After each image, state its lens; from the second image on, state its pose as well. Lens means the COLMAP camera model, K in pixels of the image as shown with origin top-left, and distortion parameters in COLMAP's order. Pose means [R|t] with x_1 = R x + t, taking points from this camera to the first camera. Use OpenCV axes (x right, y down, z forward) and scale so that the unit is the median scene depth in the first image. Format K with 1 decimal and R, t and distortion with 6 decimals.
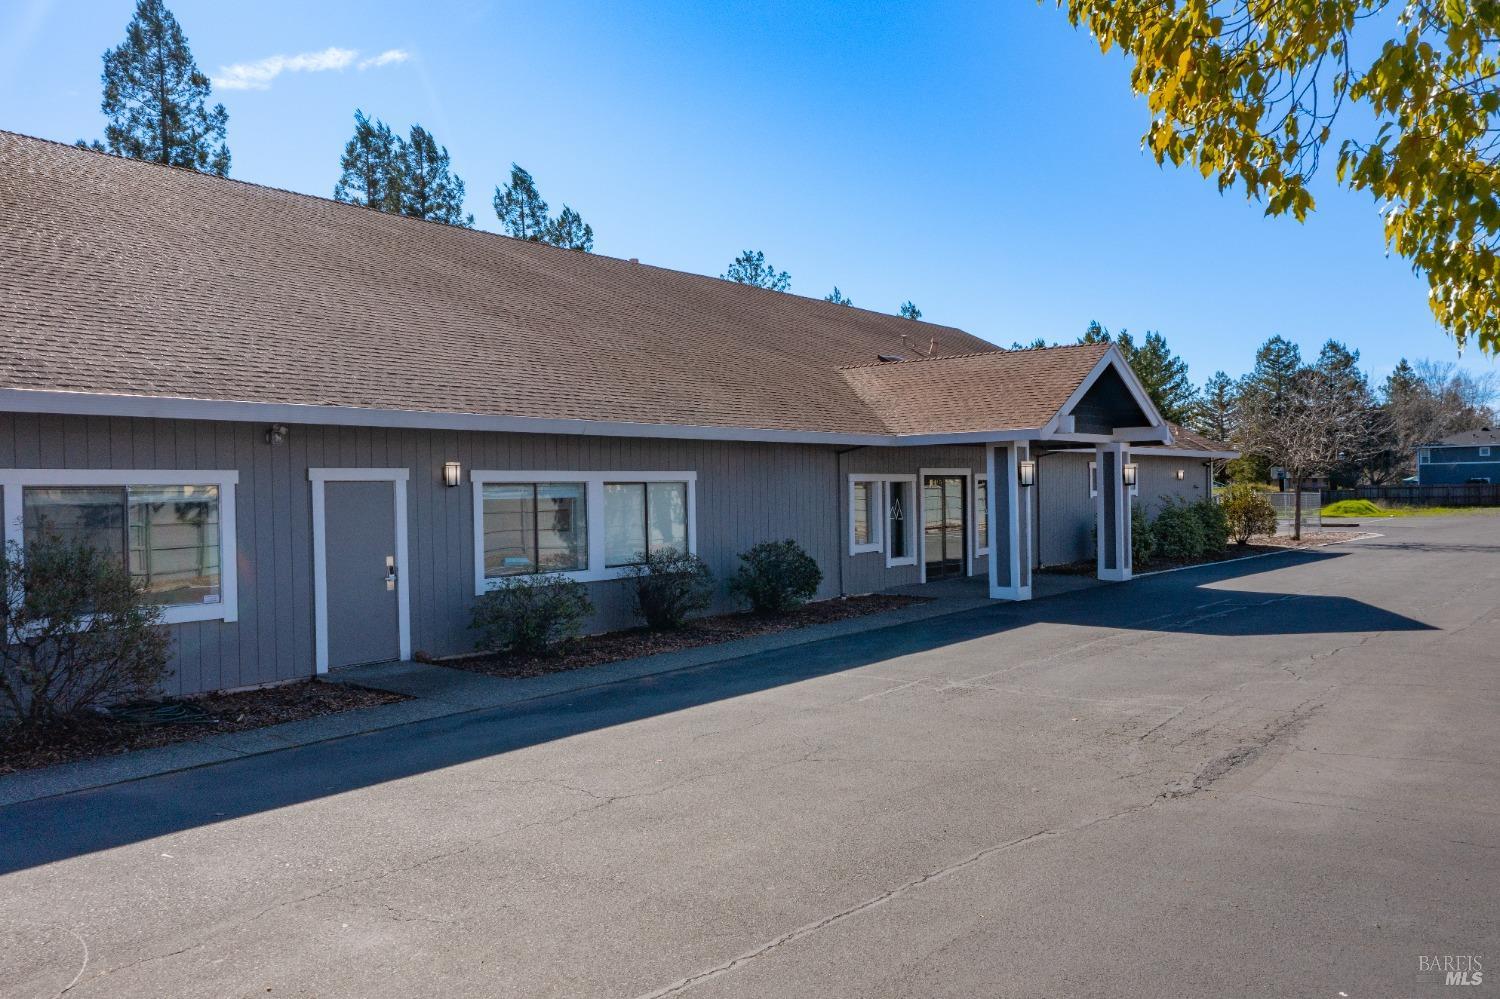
lens RADIAL K [[1200.9, 0, 737.7], [0, 1200.9, 496.1], [0, 0, 1]] dist [0.008537, -0.006243]
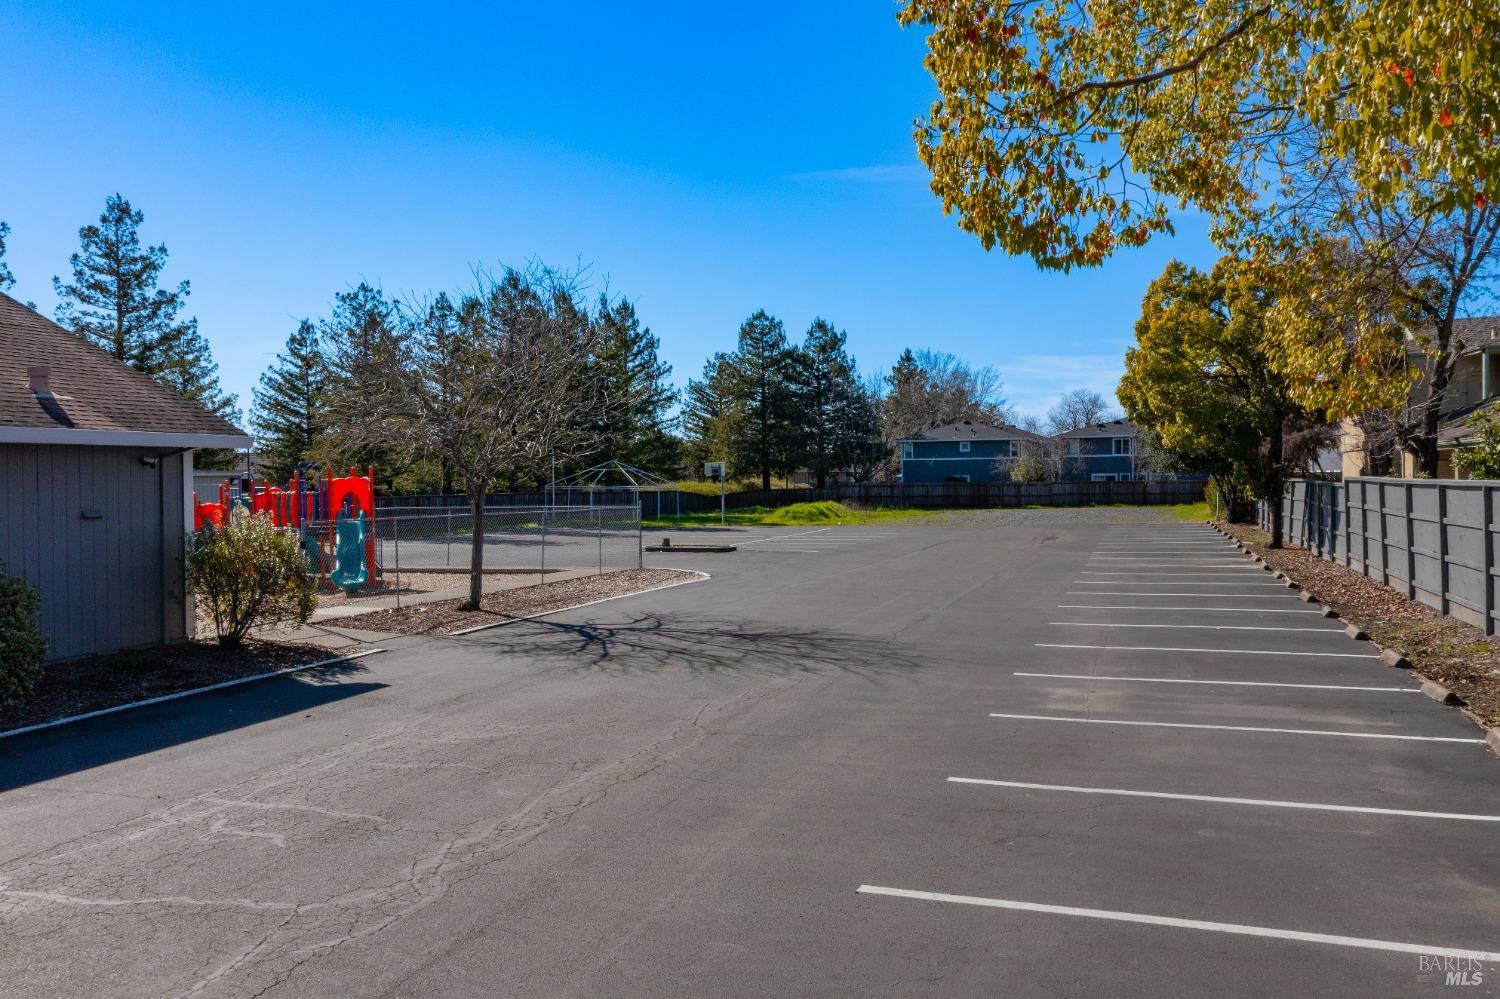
lens RADIAL K [[1200.9, 0, 756.7], [0, 1200.9, 493.8], [0, 0, 1]] dist [0.008537, -0.006243]
pose [[0.942365, 0.001151, 0.334585, 0.421429], [-0.003543, 0.999972, 0.006539, -0.016611], [-0.334569, -0.007348, 0.942343, 0.488945]]
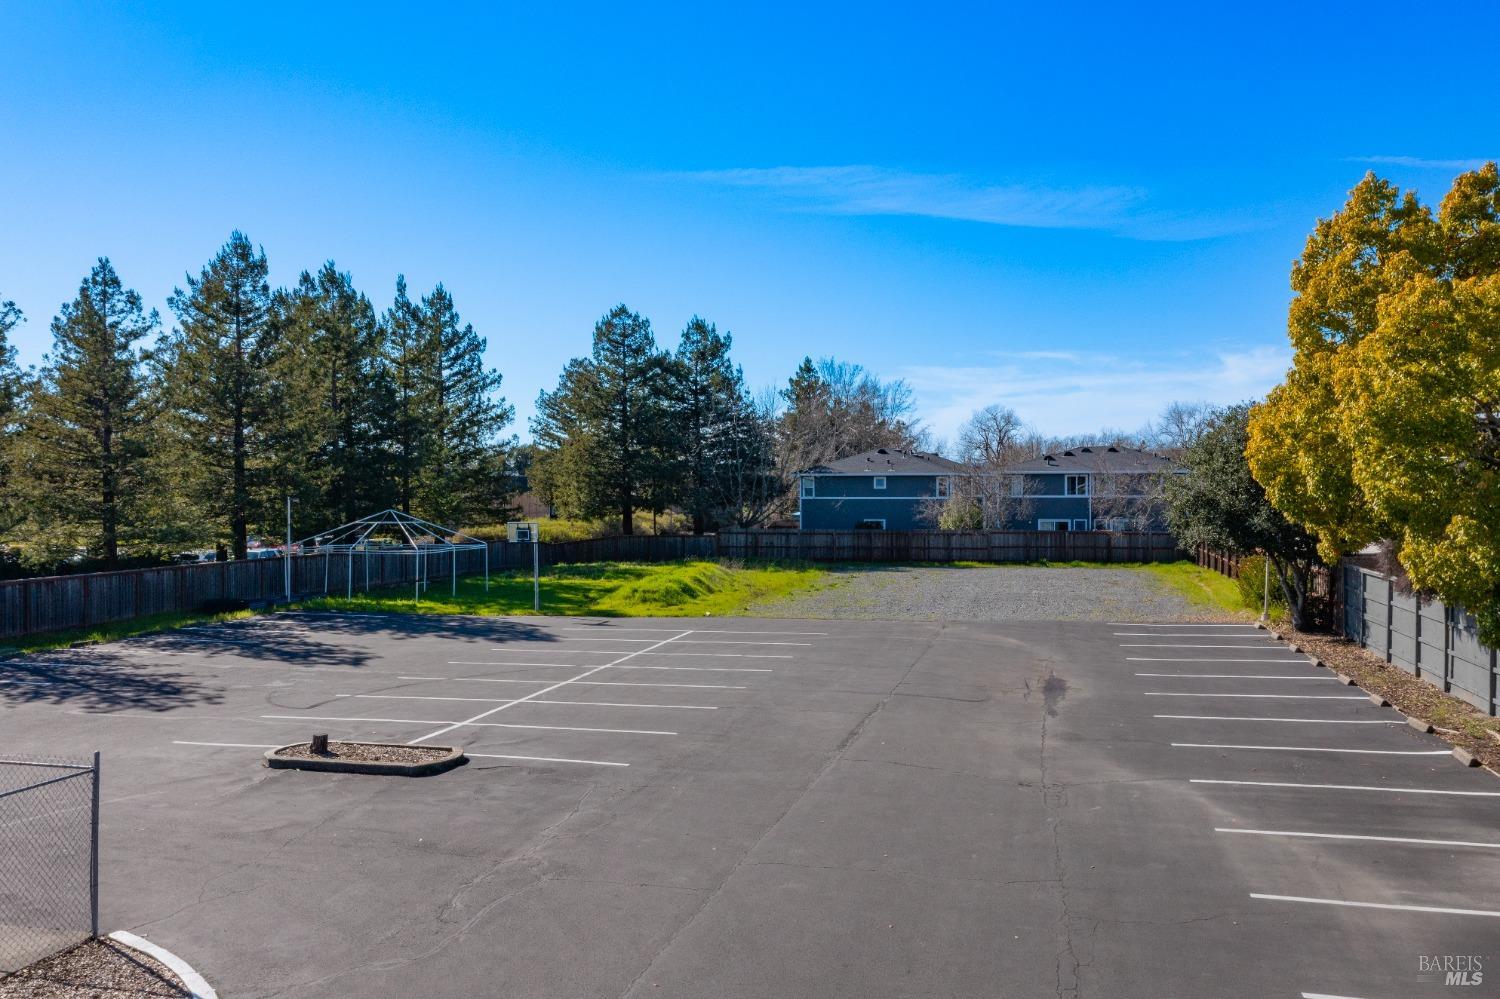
lens RADIAL K [[1200.9, 0, 739.0], [0, 1200.9, 507.3], [0, 0, 1]] dist [0.008537, -0.006243]
pose [[0.916623, 0.006228, 0.399704, 0.649318], [-0.011441, 0.999878, 0.010658, -0.073725], [-0.399588, -0.014342, 0.916582, 0.949792]]
